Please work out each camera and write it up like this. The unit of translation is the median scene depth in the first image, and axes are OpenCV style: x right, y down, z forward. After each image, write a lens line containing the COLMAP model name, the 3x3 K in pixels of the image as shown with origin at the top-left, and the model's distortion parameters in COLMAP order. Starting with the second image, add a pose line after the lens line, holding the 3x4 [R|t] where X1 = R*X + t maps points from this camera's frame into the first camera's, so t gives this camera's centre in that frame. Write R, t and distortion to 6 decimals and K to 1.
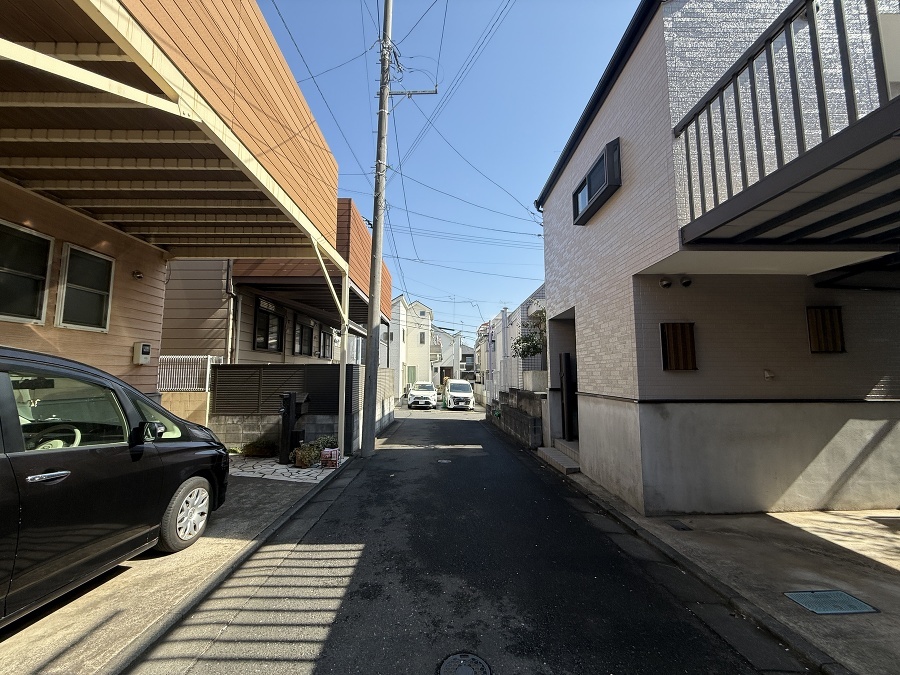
lens RADIAL K [[358.4, 0, 447.2], [0, 358.4, 337.2], [0, 0, 1]] dist [-0.001863, 0.000061]
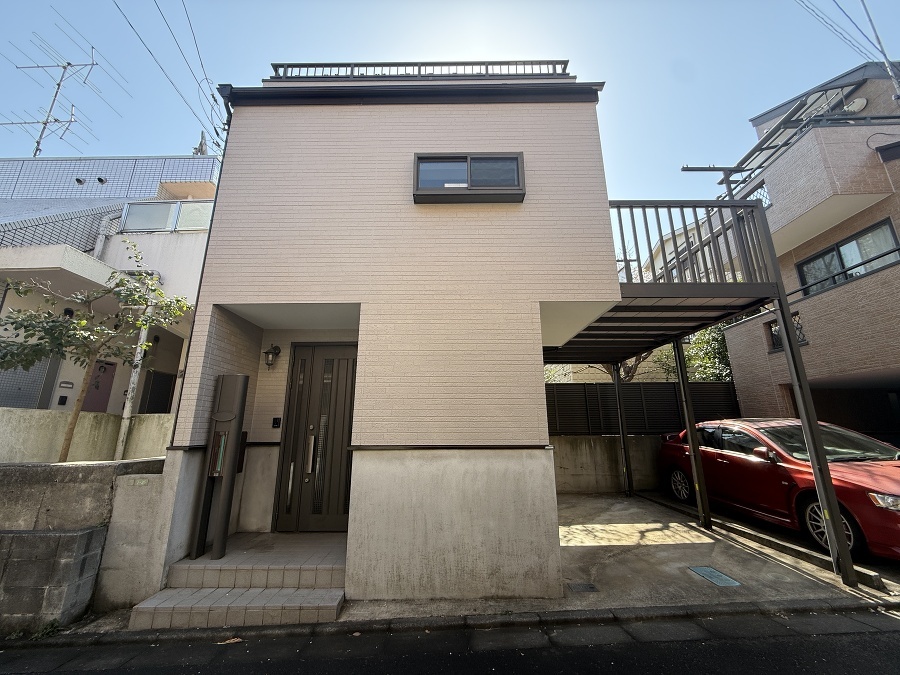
lens RADIAL K [[358.4, 0, 453.4], [0, 358.4, 337.1], [0, 0, 1]] dist [-0.001863, 0.000061]
pose [[0.018177, 0.248991, 0.968335, -0.289778], [-0.099564, 0.964132, -0.246041, 0.136119], [-0.994865, -0.091939, 0.042316, 1.031455]]
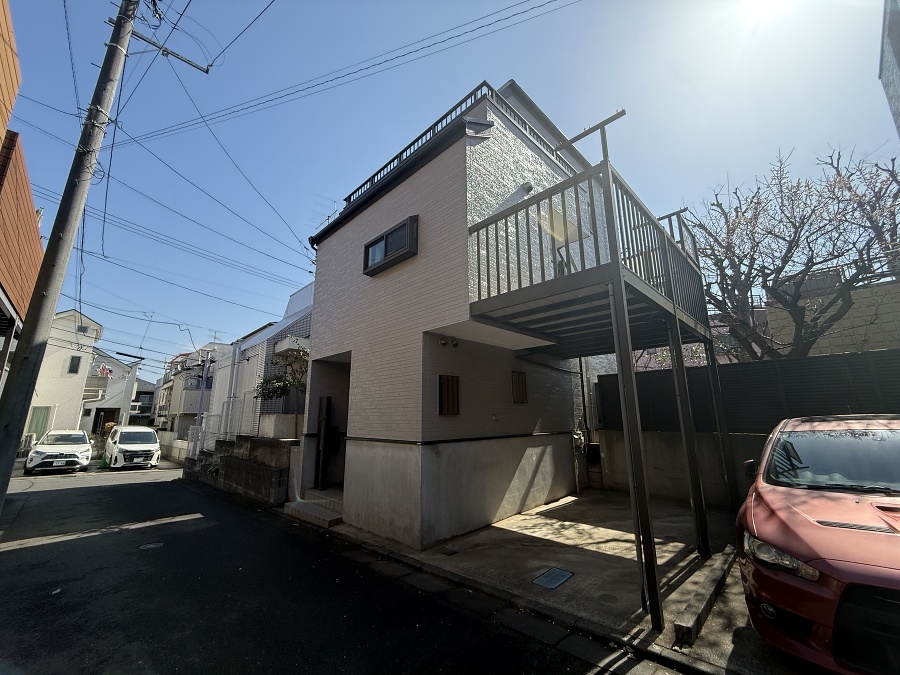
lens RADIAL K [[358.4, 0, 448.7], [0, 358.4, 338.0], [0, 0, 1]] dist [-0.001863, 0.000061]
pose [[0.716112, 0.144091, 0.682950, -0.186460], [-0.065129, 0.987985, -0.140157, 0.003818], [-0.694940, 0.055889, 0.716893, 0.097388]]
